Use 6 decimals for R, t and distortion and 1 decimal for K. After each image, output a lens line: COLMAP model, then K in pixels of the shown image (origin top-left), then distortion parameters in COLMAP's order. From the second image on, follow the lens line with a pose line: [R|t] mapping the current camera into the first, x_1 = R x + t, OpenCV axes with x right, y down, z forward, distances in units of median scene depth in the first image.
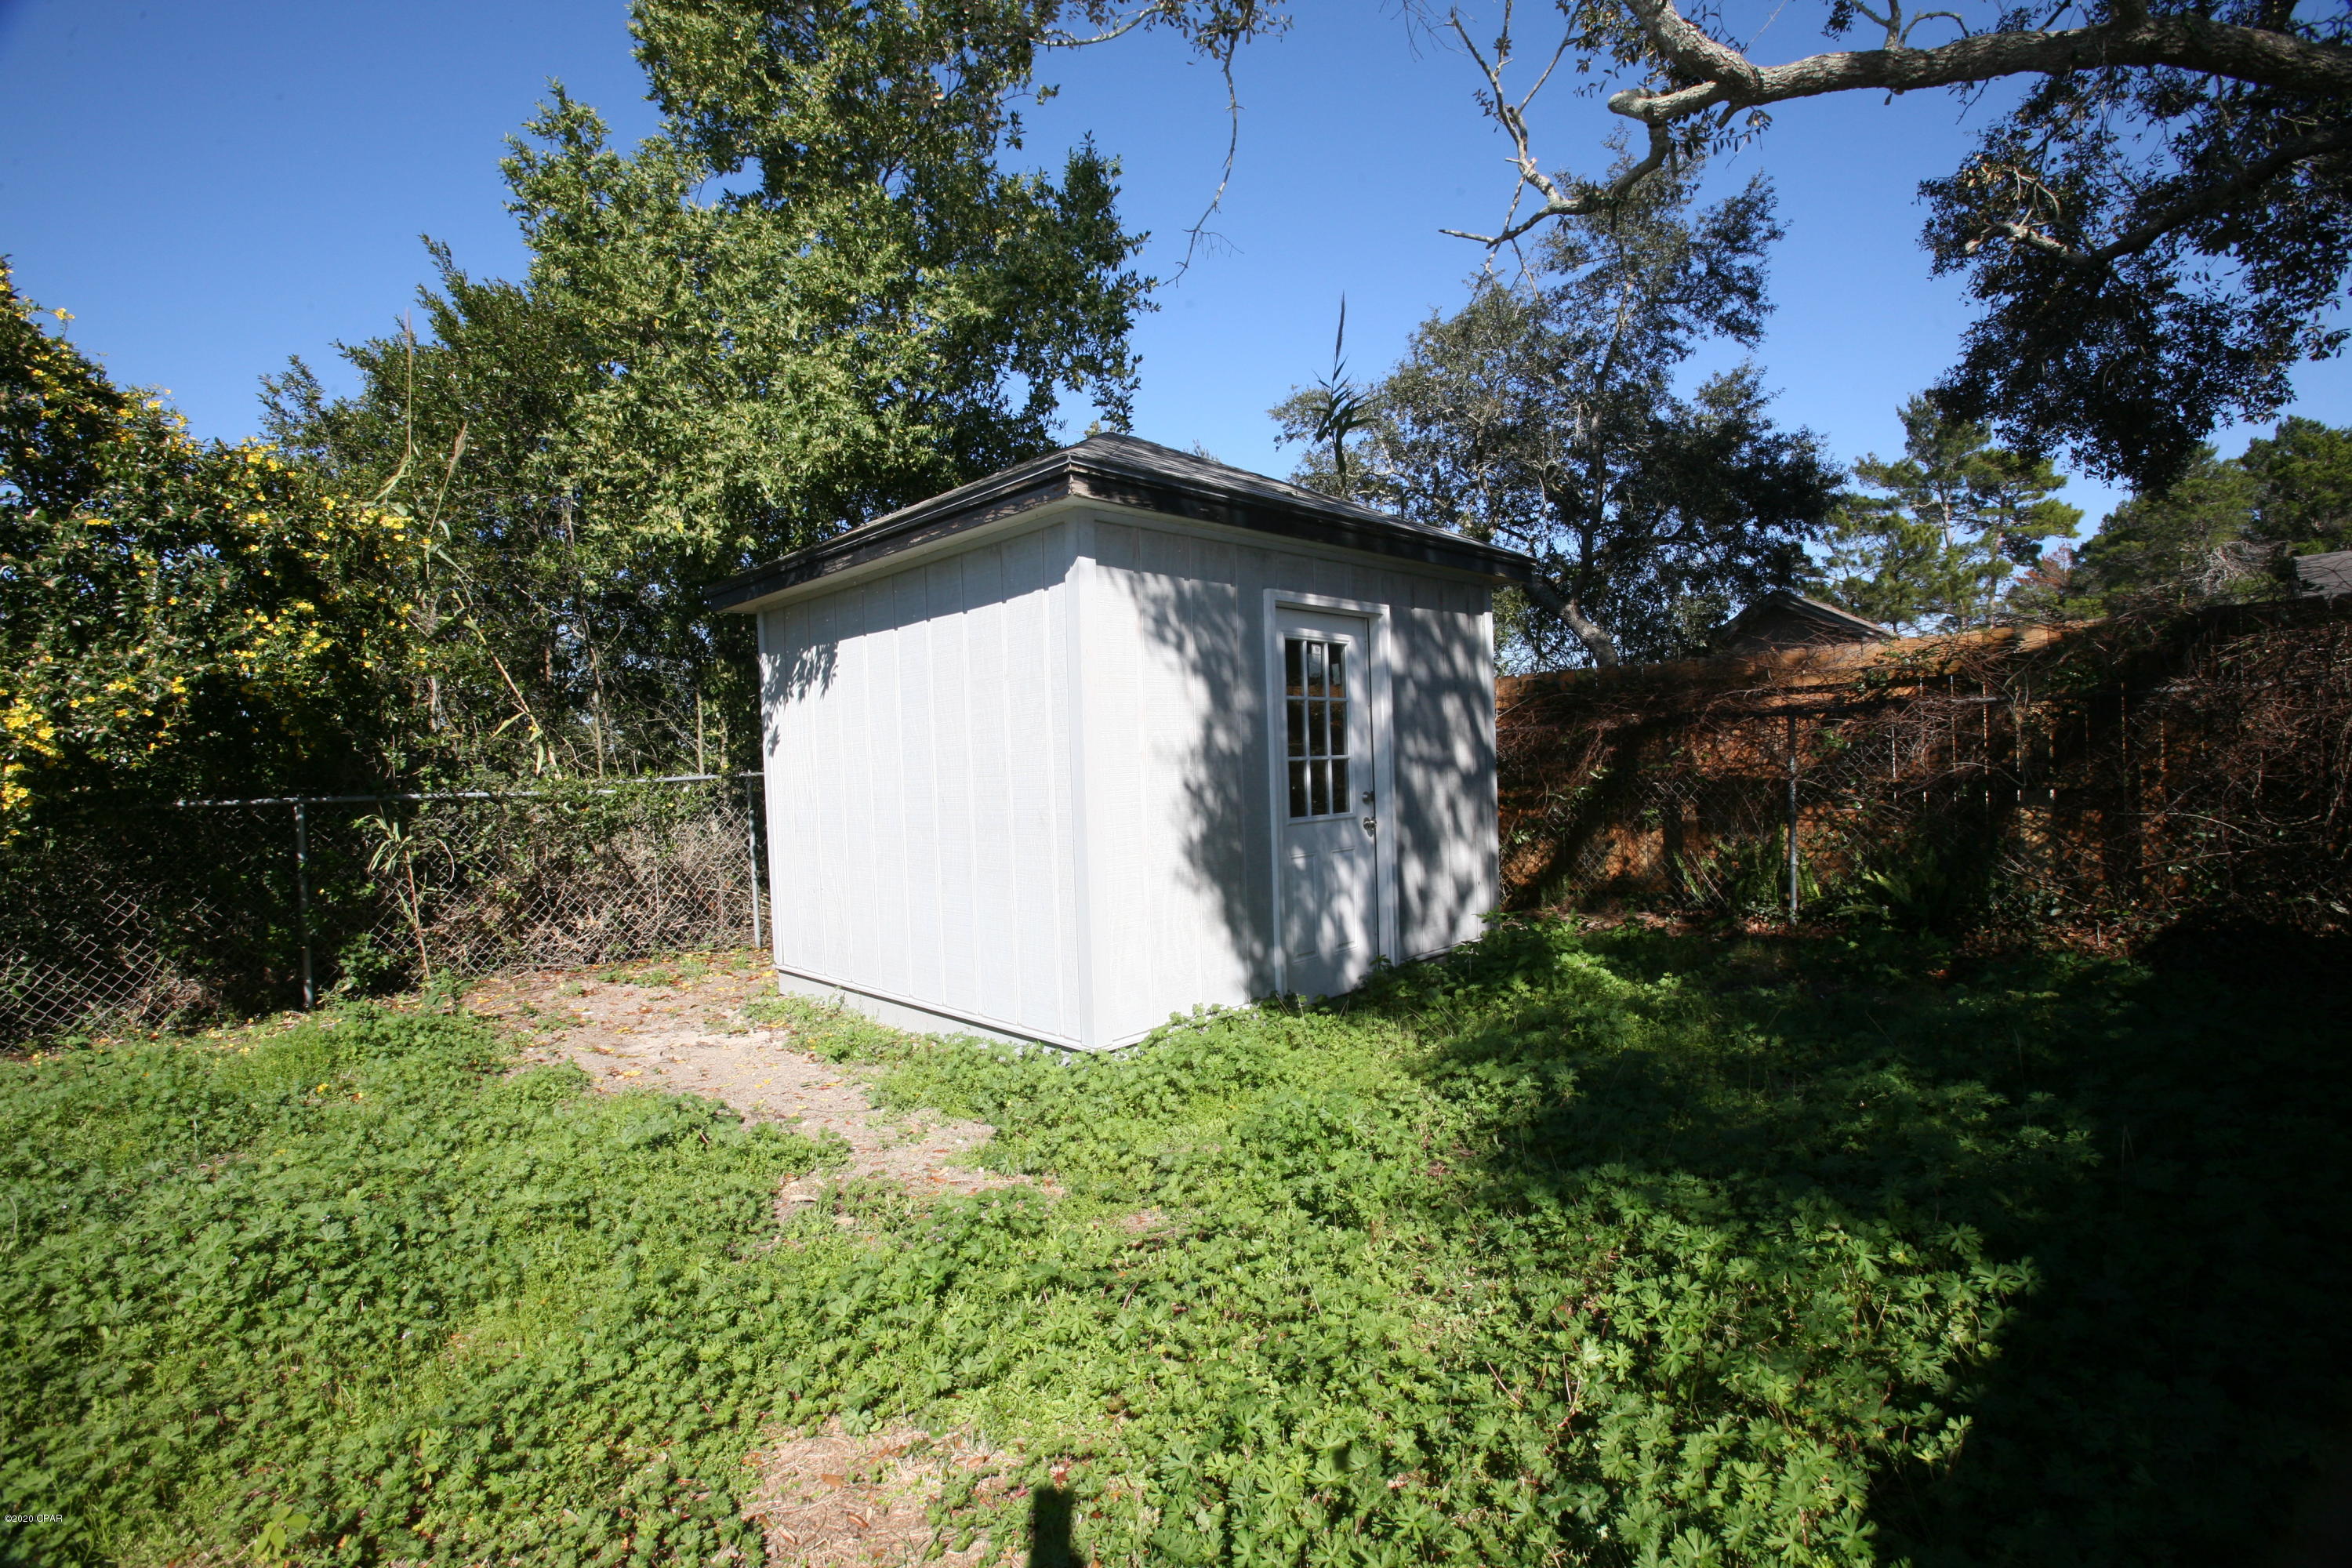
lens RADIAL K [[1084.5, 0, 1179.3], [0, 1084.5, 783.6], [0, 0, 1]] dist [-0.074055, 0.034020]
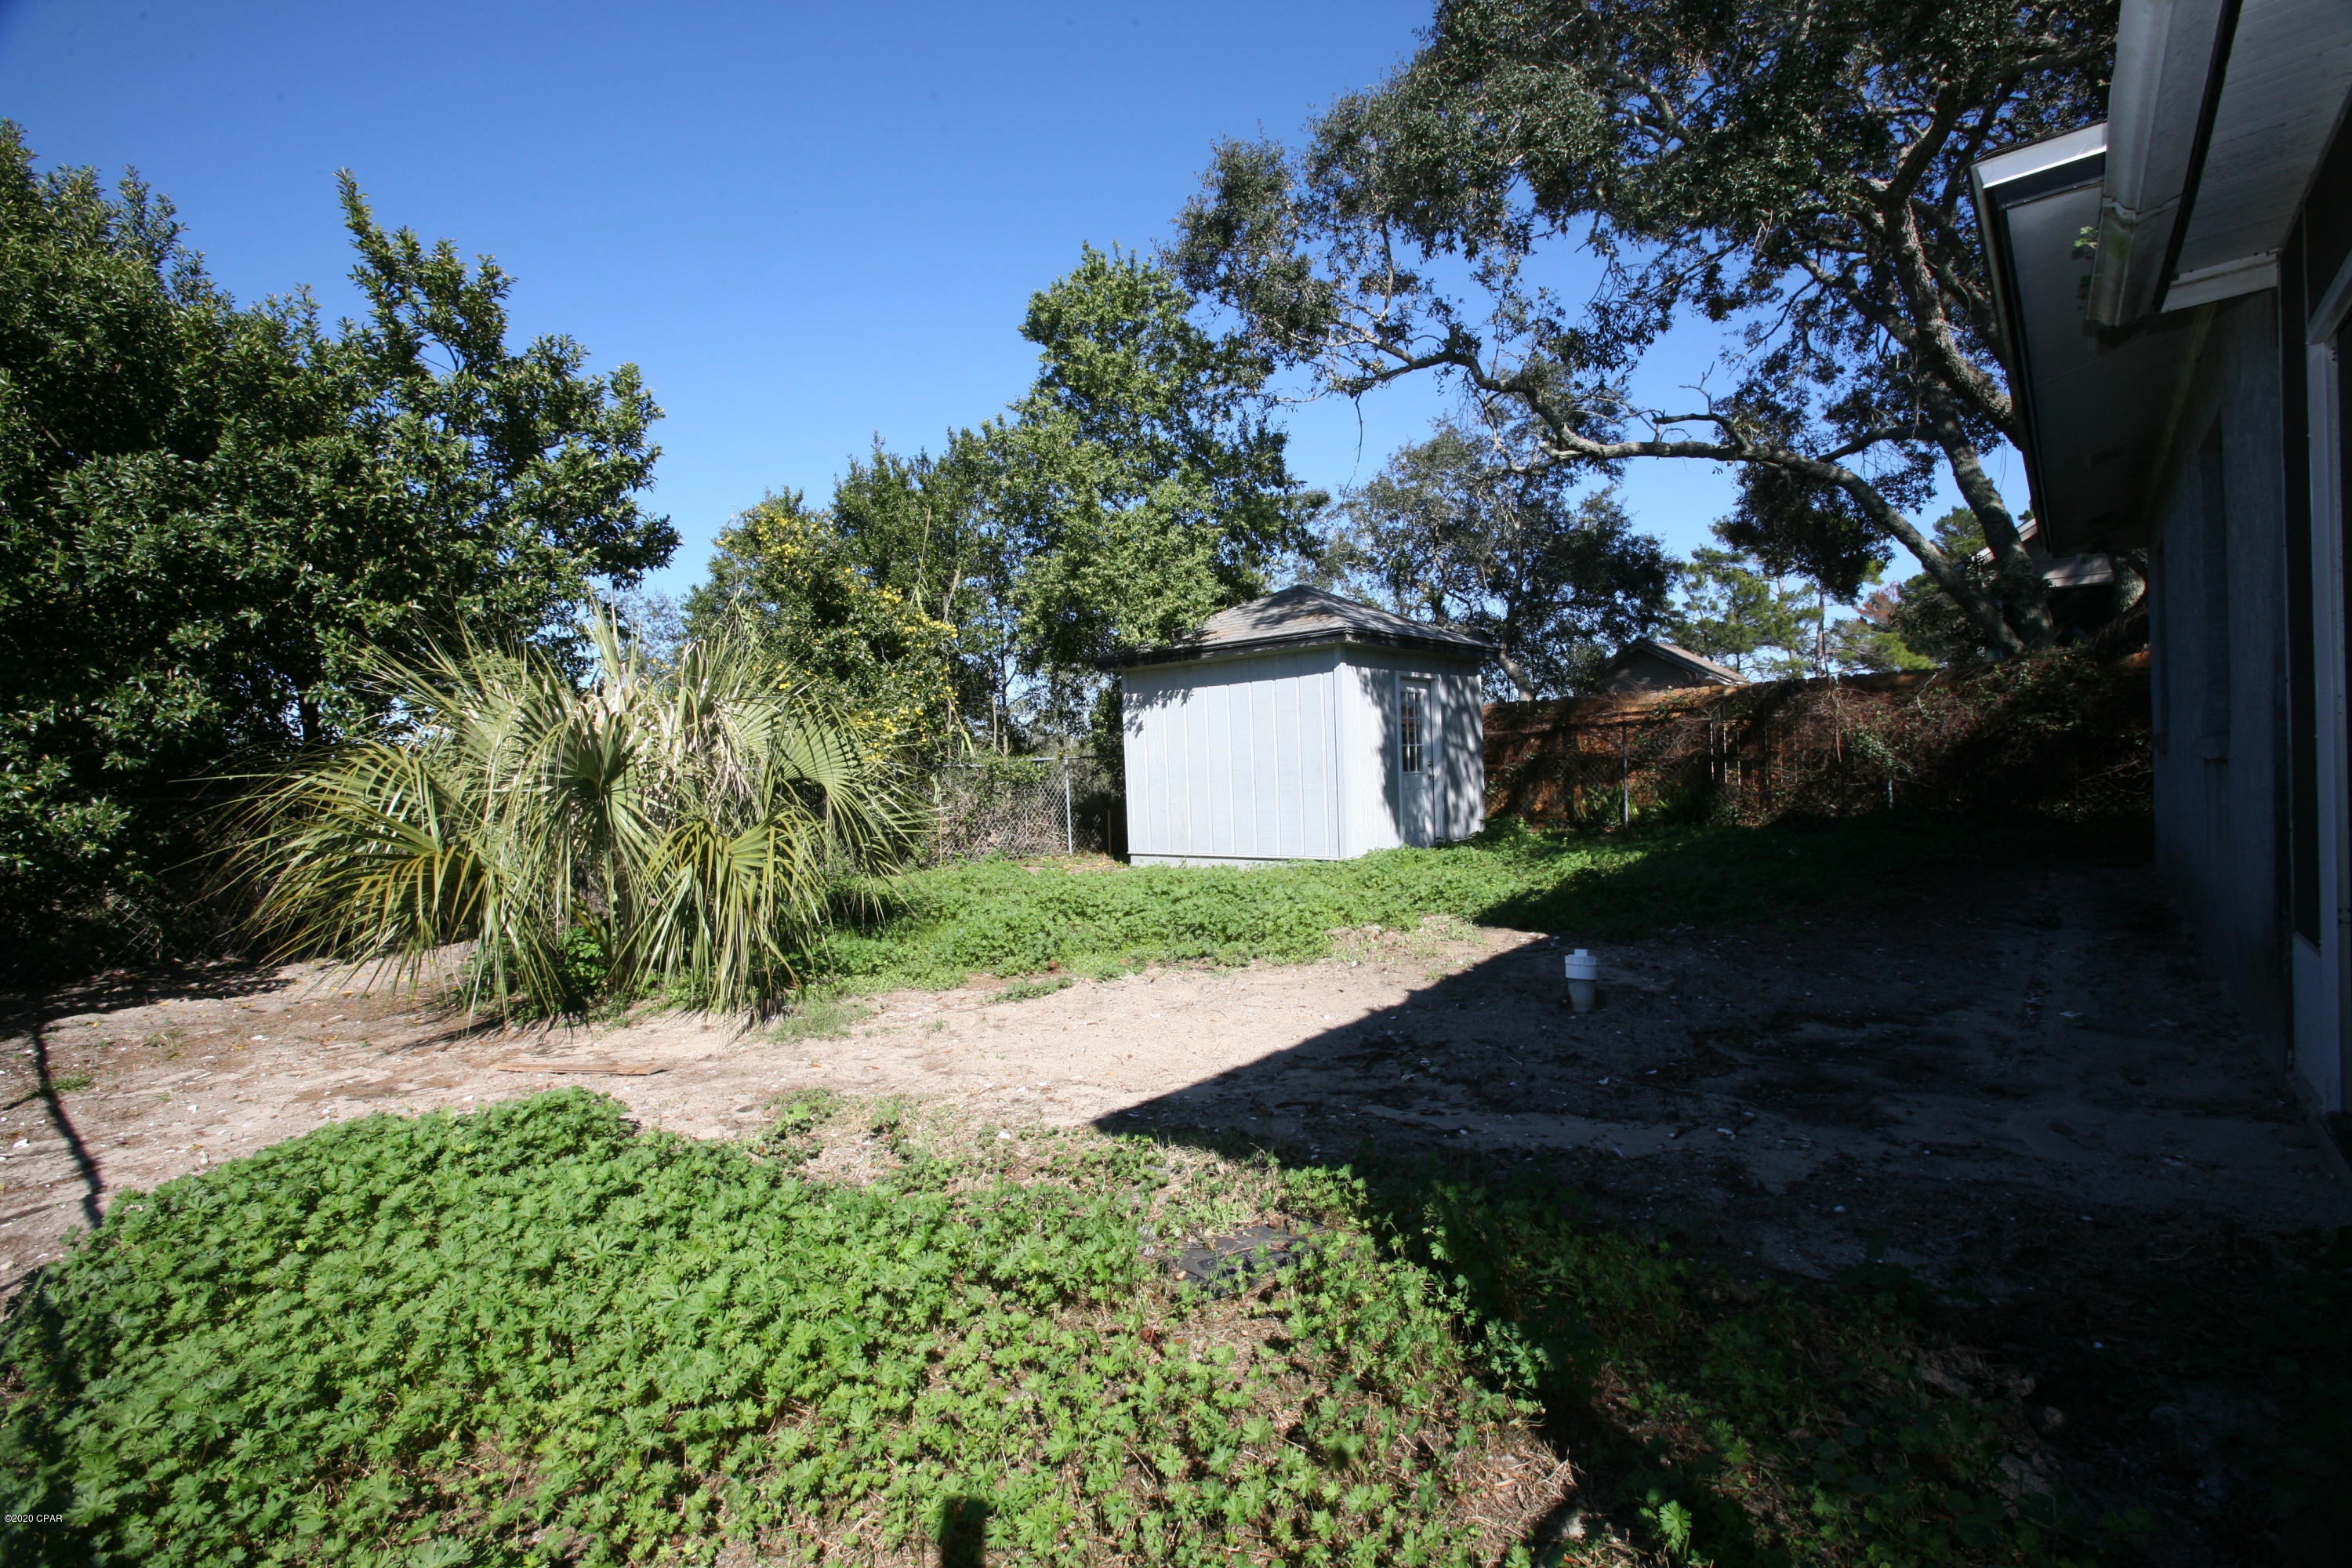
lens RADIAL K [[1069.1, 0, 1168.1], [0, 1069.1, 767.0], [0, 0, 1]] dist [-0.069446, 0.000655]
pose [[0.997318, 0.005363, 0.072988, -0.472189], [-0.003756, 0.999748, -0.022146, 0.064940], [-0.073088, 0.021812, 0.997087, -1.005647]]
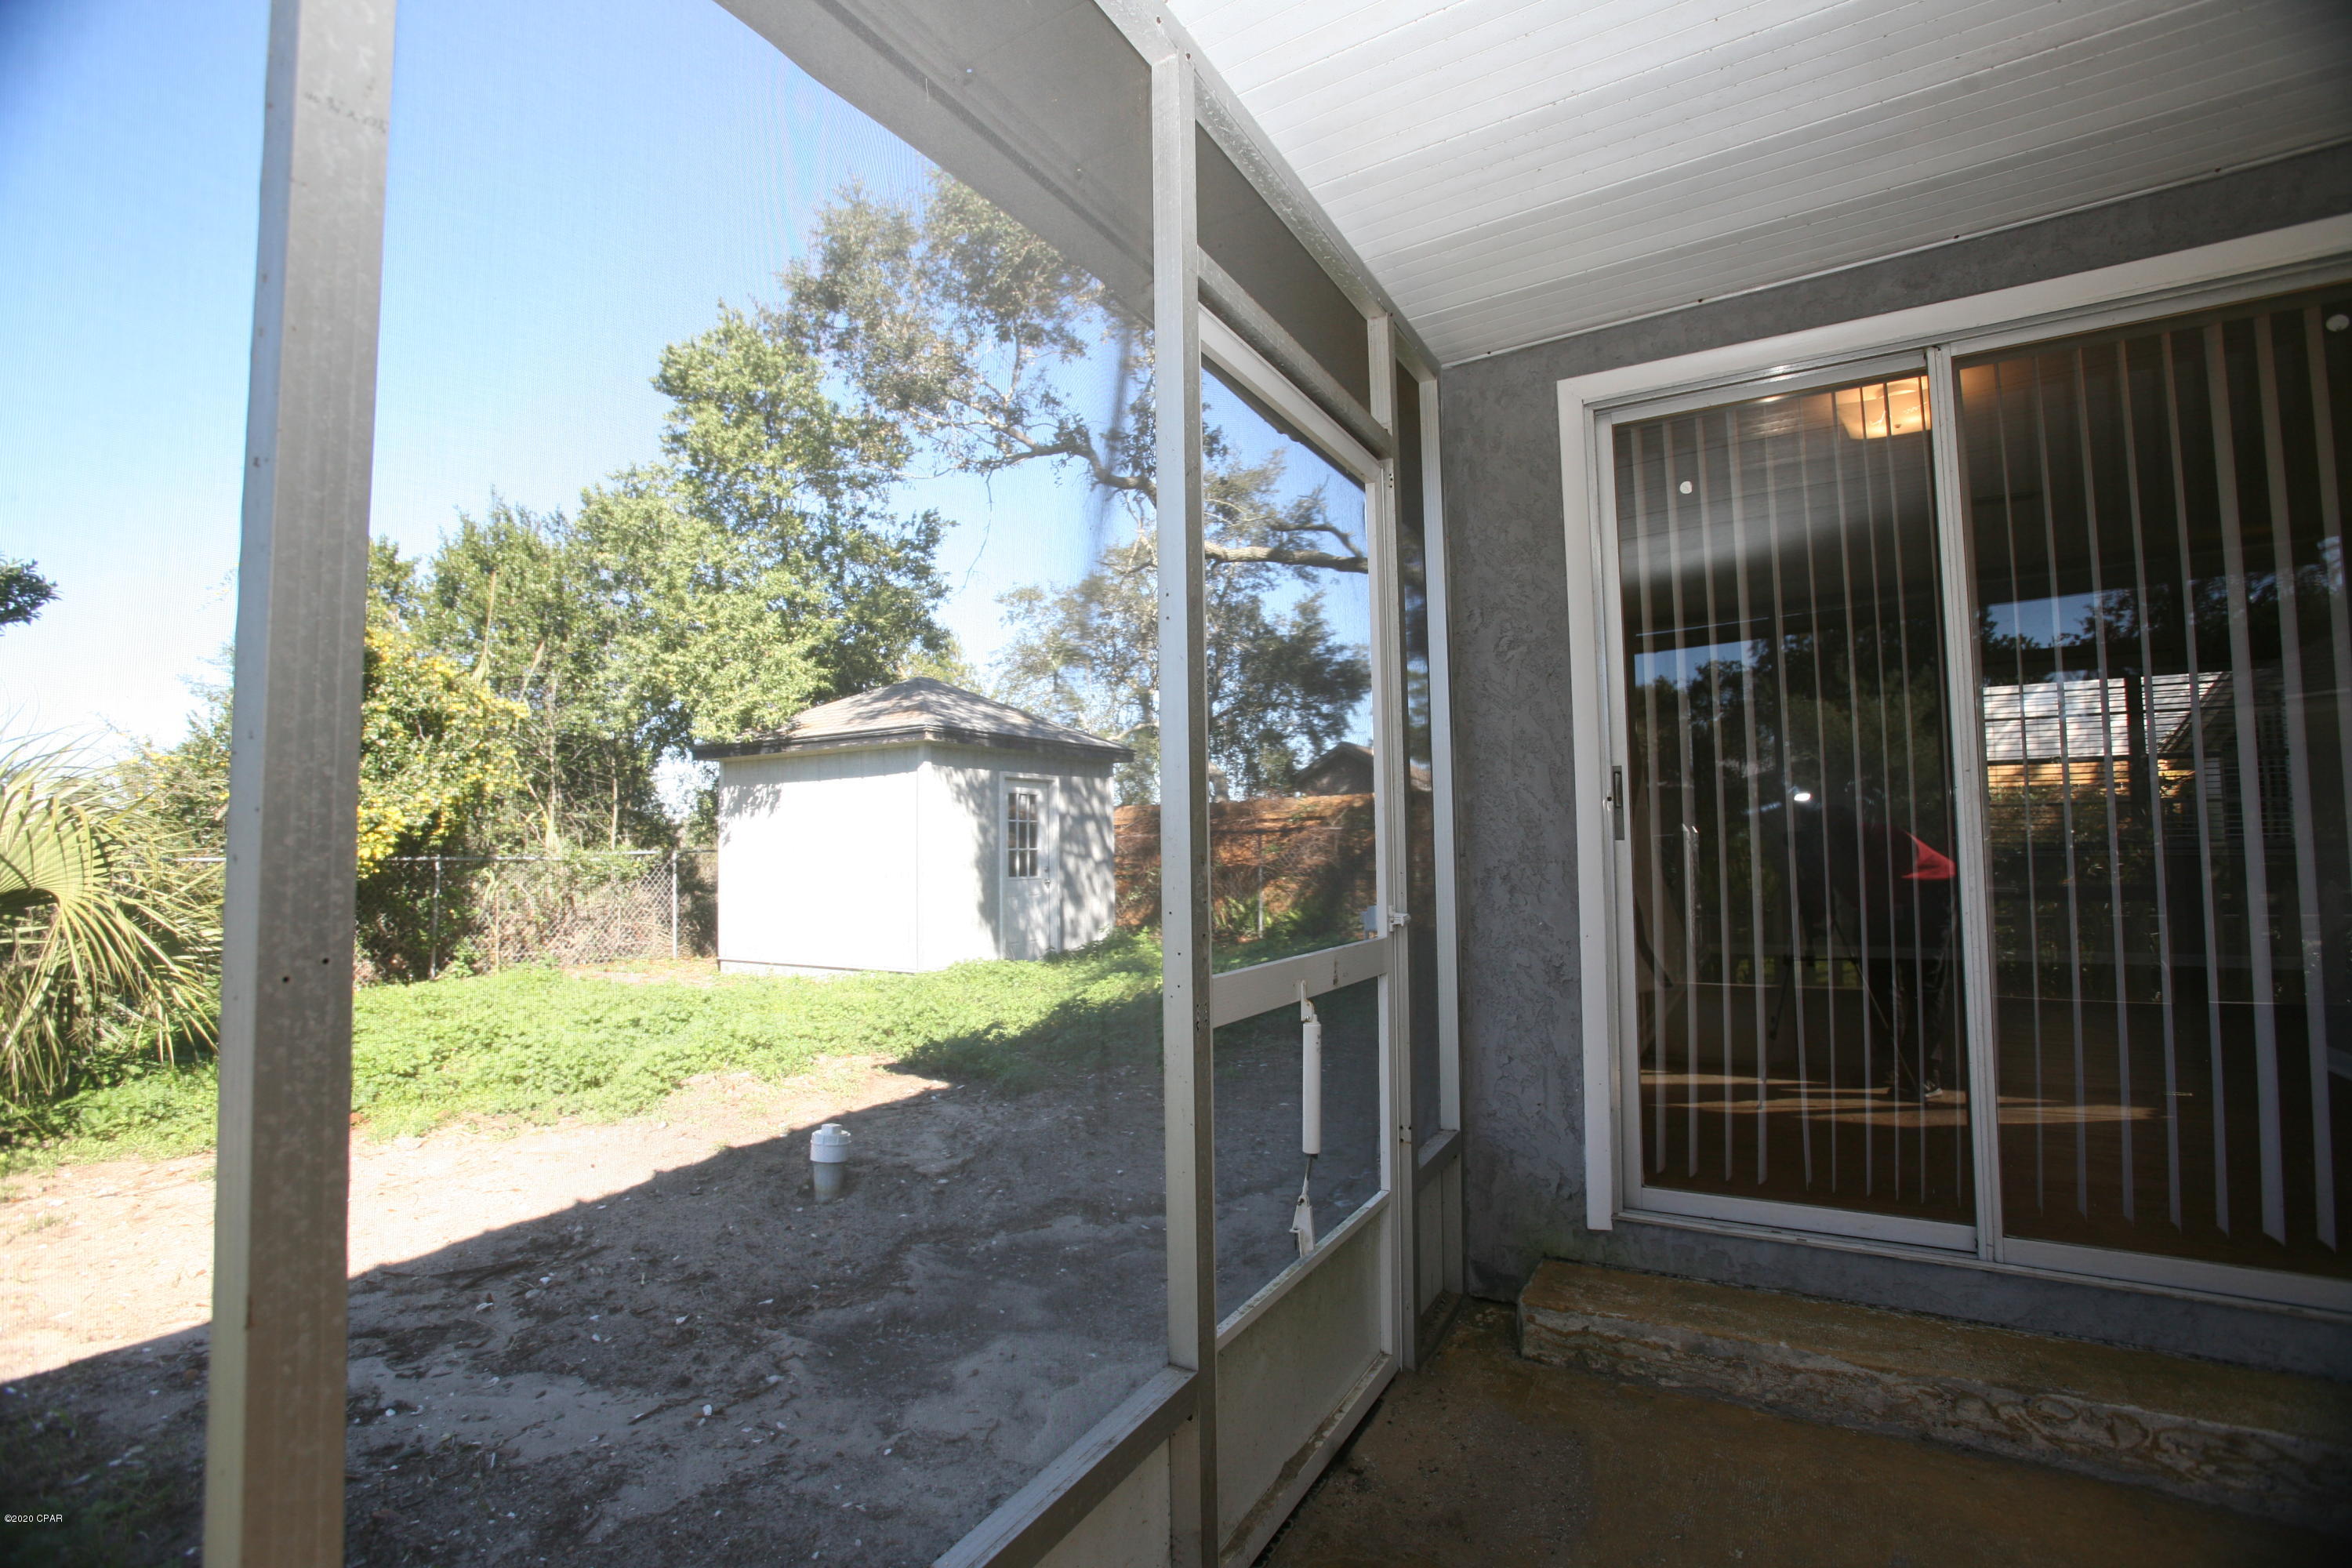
lens RADIAL K [[1084.5, 0, 1179.3], [0, 1084.5, 783.6], [0, 0, 1]] dist [-0.074055, 0.034020]
pose [[0.962136, 0.041338, 0.269418, -0.131102], [-0.015909, 0.995264, -0.095894, 0.036068], [-0.272106, 0.087977, 0.958237, -0.959877]]
